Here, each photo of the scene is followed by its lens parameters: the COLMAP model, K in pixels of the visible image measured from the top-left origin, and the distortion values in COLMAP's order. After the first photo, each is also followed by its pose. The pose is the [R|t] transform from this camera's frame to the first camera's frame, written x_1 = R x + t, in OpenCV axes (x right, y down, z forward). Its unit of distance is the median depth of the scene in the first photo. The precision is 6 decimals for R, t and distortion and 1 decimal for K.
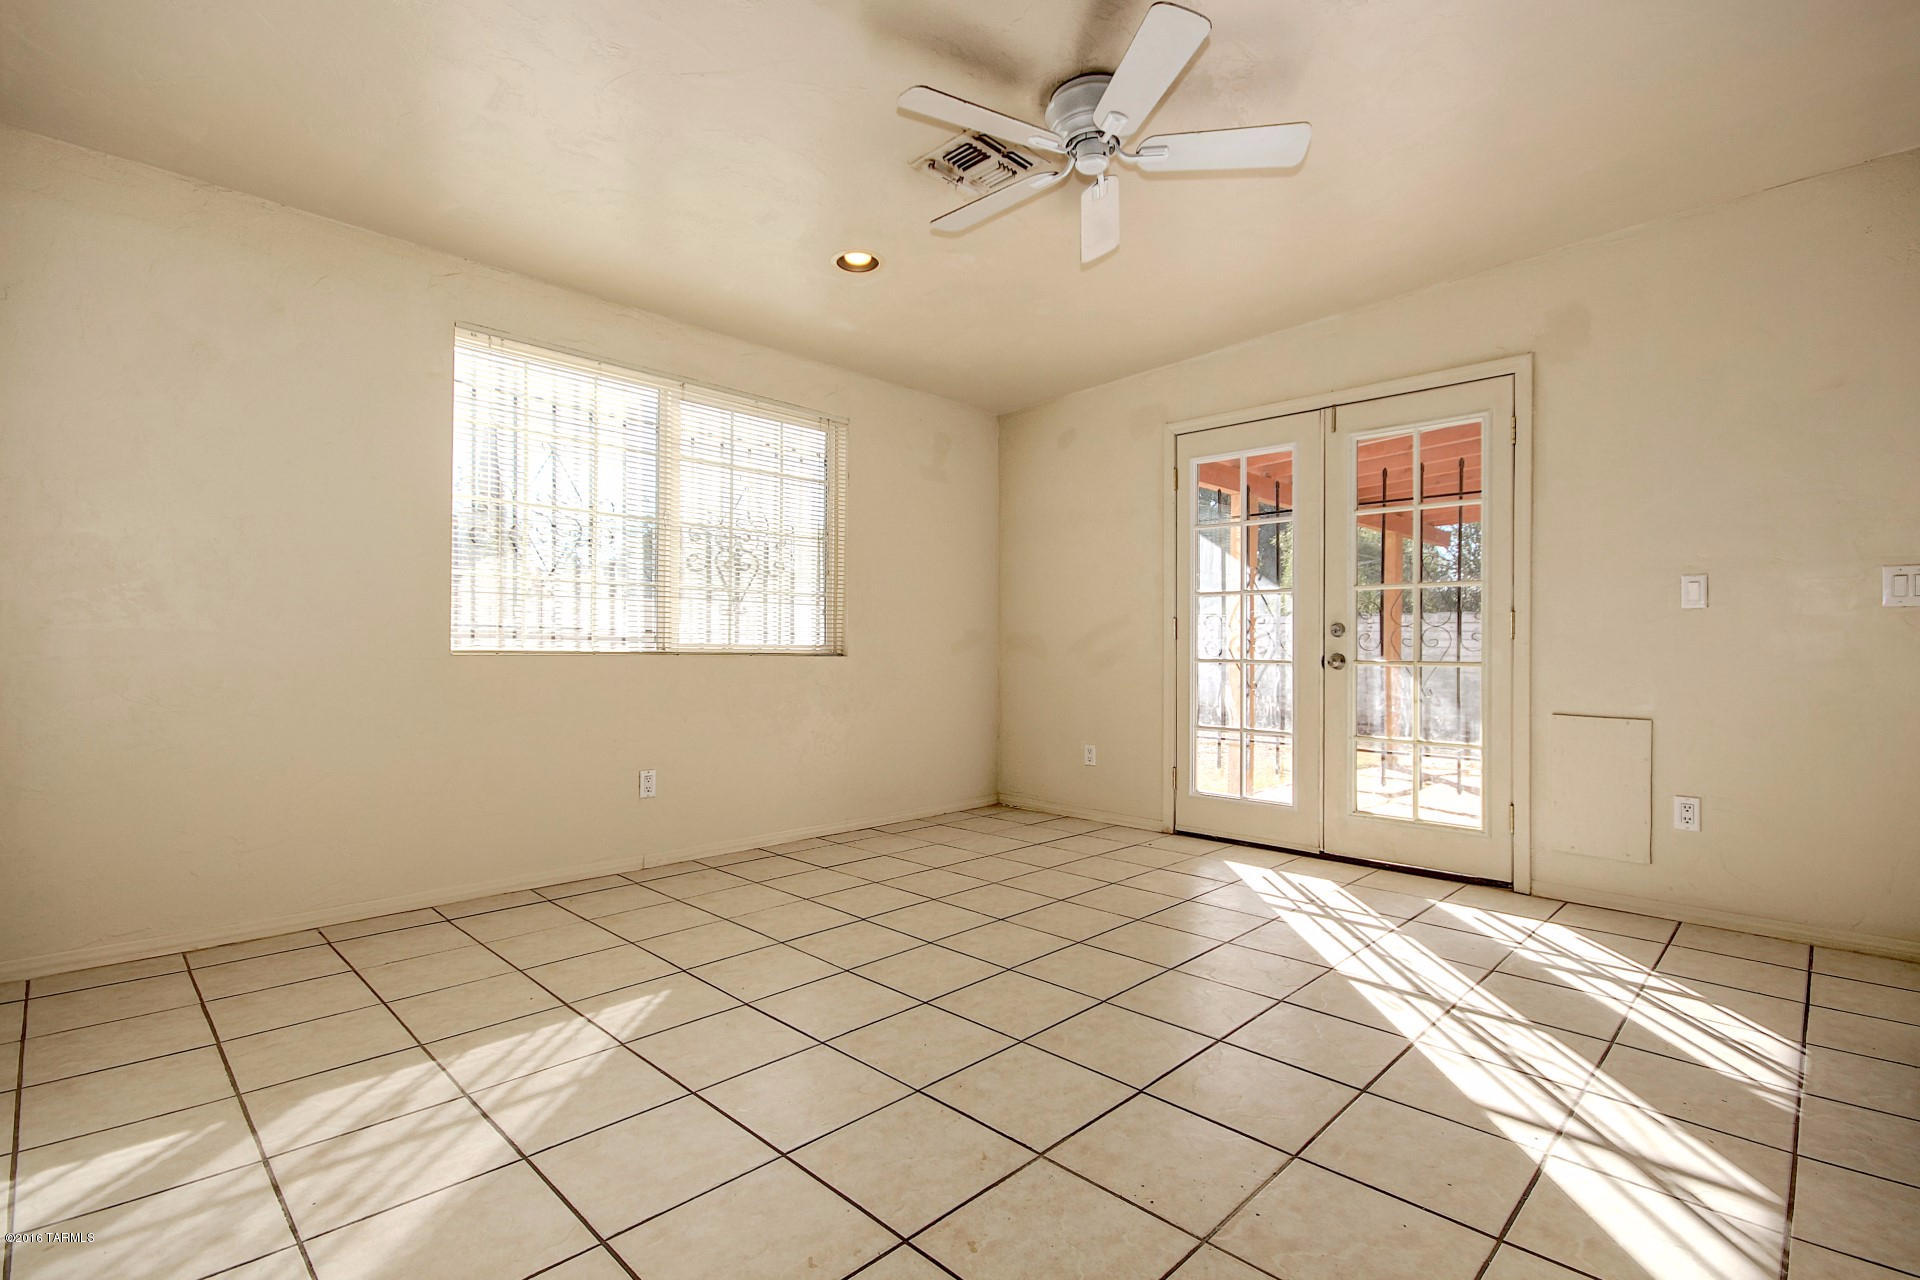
lens RADIAL K [[880.4, 0, 950.9], [0, 880.4, 645.2], [0, 0, 1]] dist [-0.000867, -0.010528]
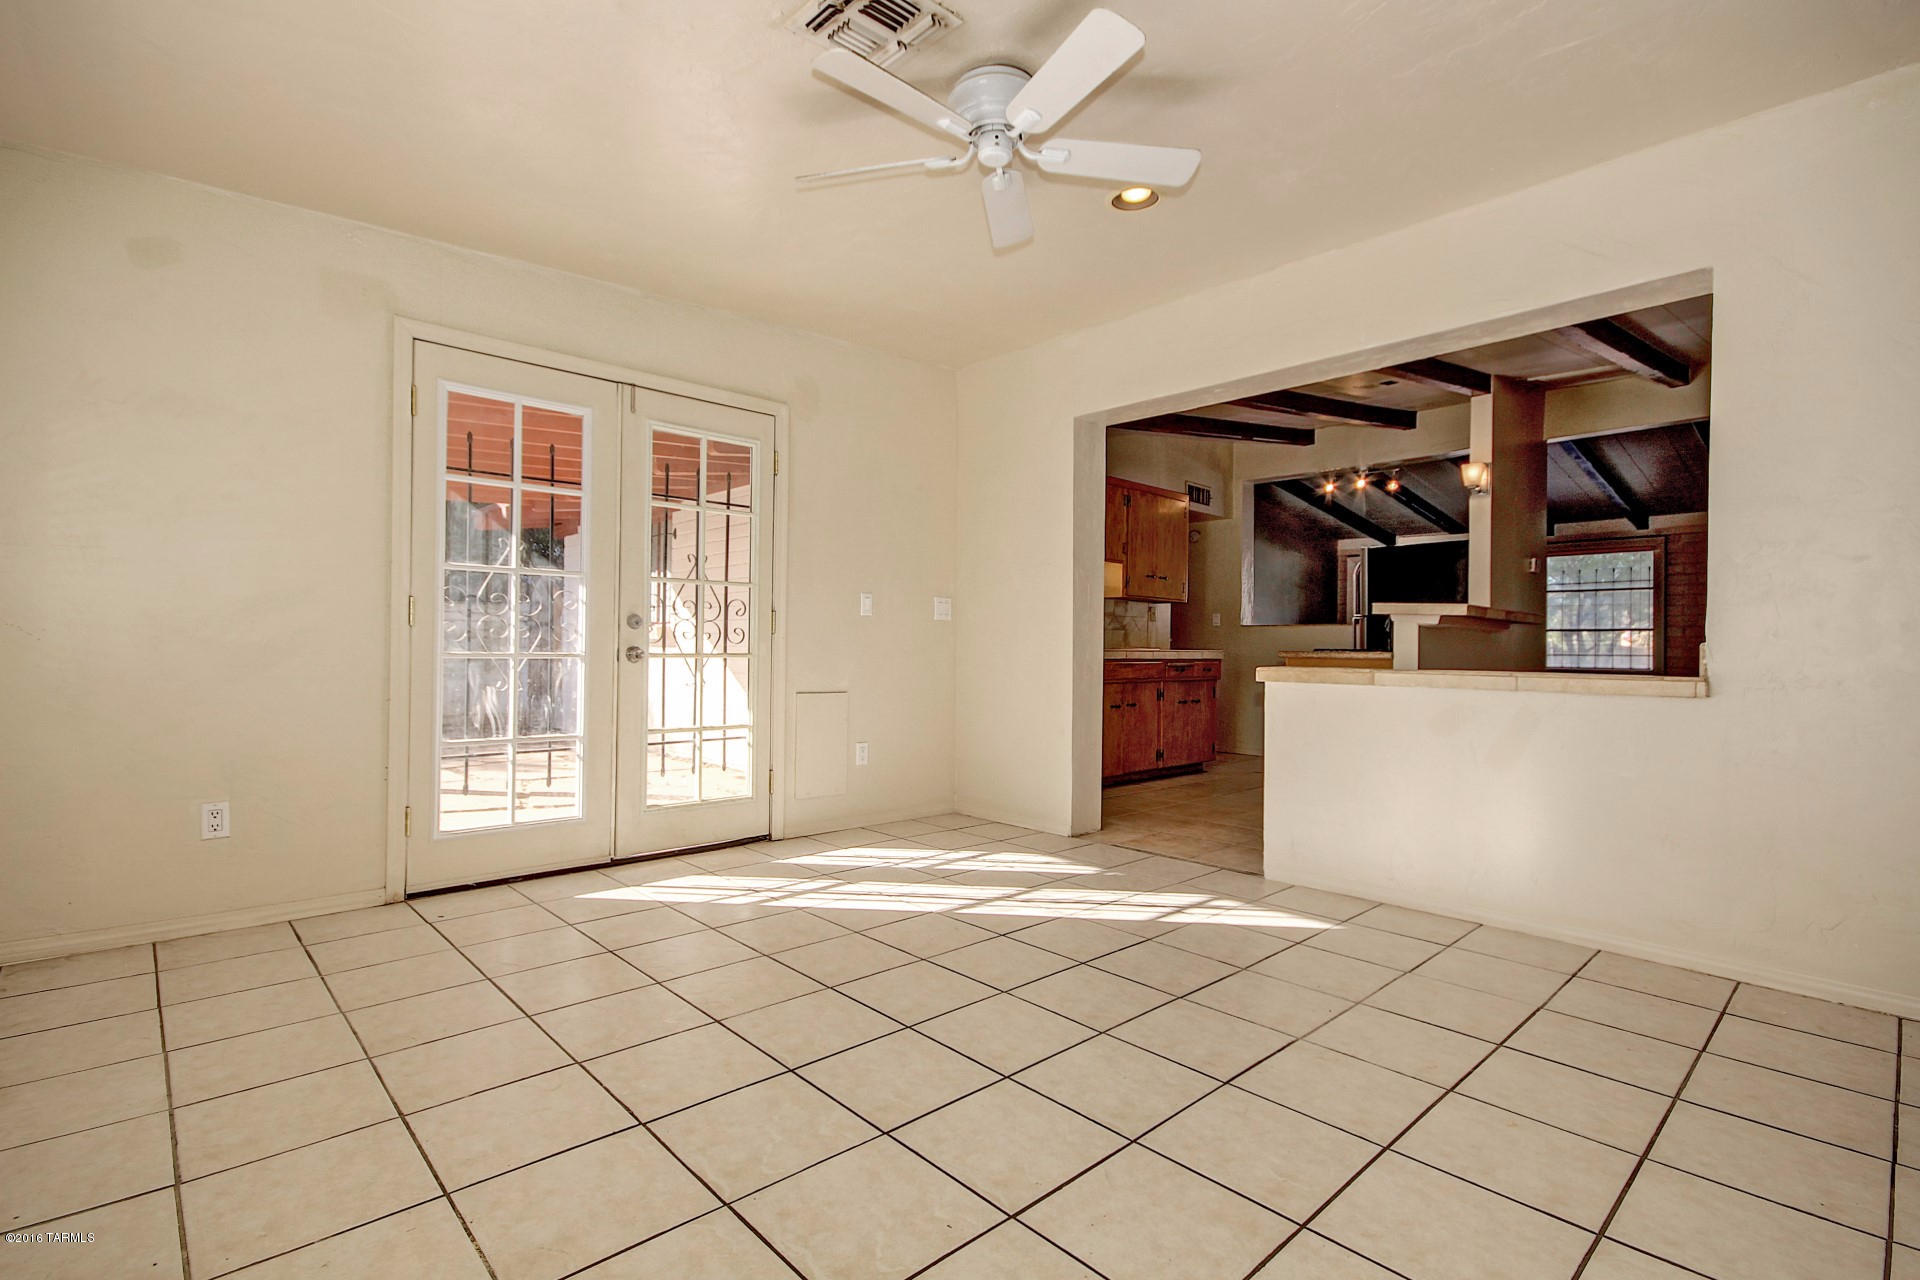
lens RADIAL K [[892.0, 0, 963.2], [0, 892.0, 644.5], [0, 0, 1]] dist [-0.001023, -0.001251]
pose [[0.033093, -0.004786, 0.999441, -0.598817], [-0.014919, 0.999875, 0.005282, -0.002822], [-0.999341, -0.015085, 0.033017, 0.707037]]
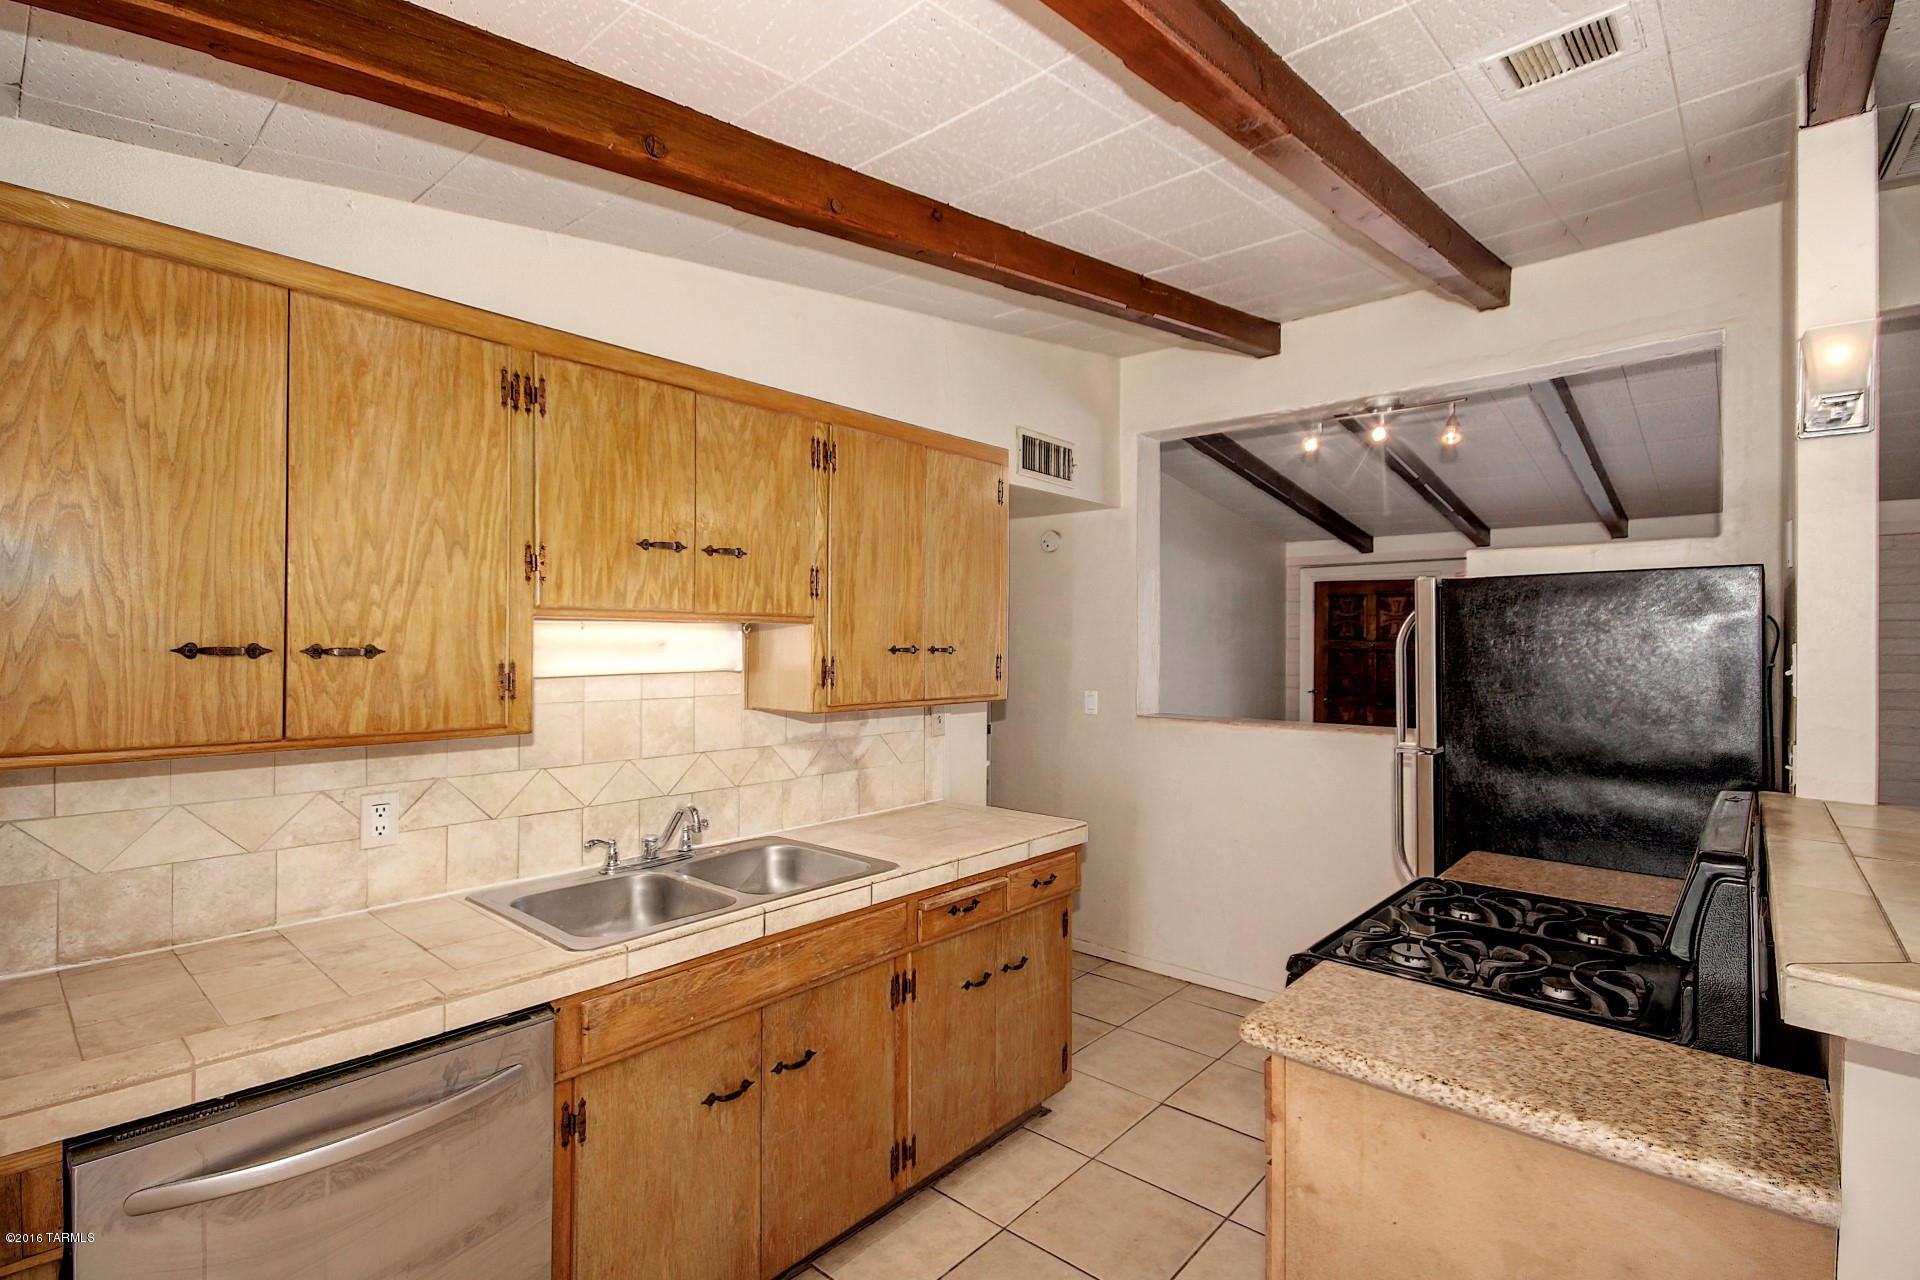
lens RADIAL K [[892.0, 0, 963.2], [0, 892.0, 644.5], [0, 0, 1]] dist [-0.001023, -0.001251]
pose [[-0.054811, -0.010501, 0.998442, 0.621232], [-0.005507, 0.999933, 0.010214, -0.164160], [-0.998482, -0.004938, -0.054865, 0.343891]]
